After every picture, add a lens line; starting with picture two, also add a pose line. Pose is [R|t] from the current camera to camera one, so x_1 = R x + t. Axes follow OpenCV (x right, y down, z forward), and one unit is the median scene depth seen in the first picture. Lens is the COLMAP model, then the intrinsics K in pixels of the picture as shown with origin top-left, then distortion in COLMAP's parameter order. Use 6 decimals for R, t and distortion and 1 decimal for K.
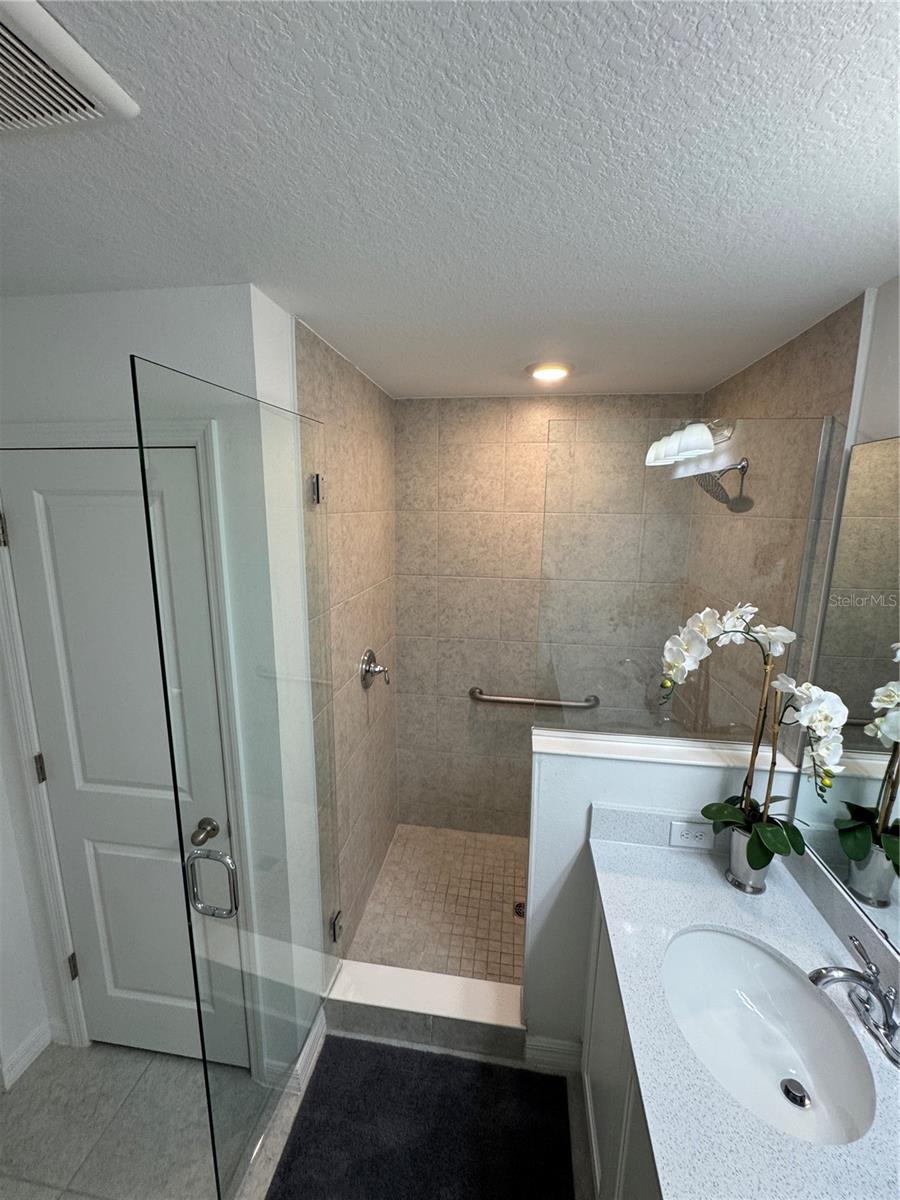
lens RADIAL K [[478.7, 0, 450.0], [0, 478.7, 599.8], [0, 0, 1]] dist [-0.003454, 0.000352]
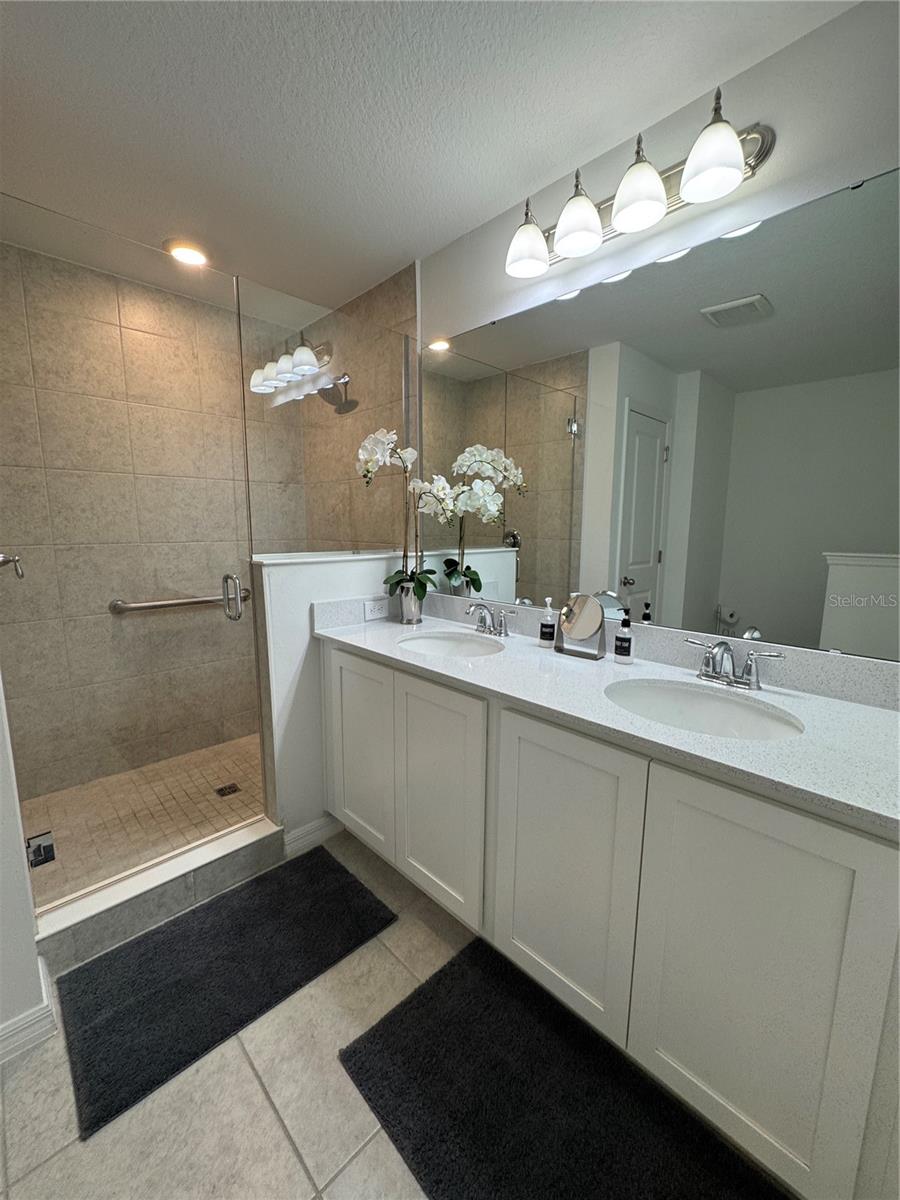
lens RADIAL K [[478.7, 0, 451.2], [0, 478.7, 595.1], [0, 0, 1]] dist [-0.003454, 0.000352]
pose [[0.606810, -0.131914, 0.783824, -0.286862], [0.151955, 0.987197, 0.048502, 0.243095], [-0.780187, 0.089674, 0.619086, -0.047088]]
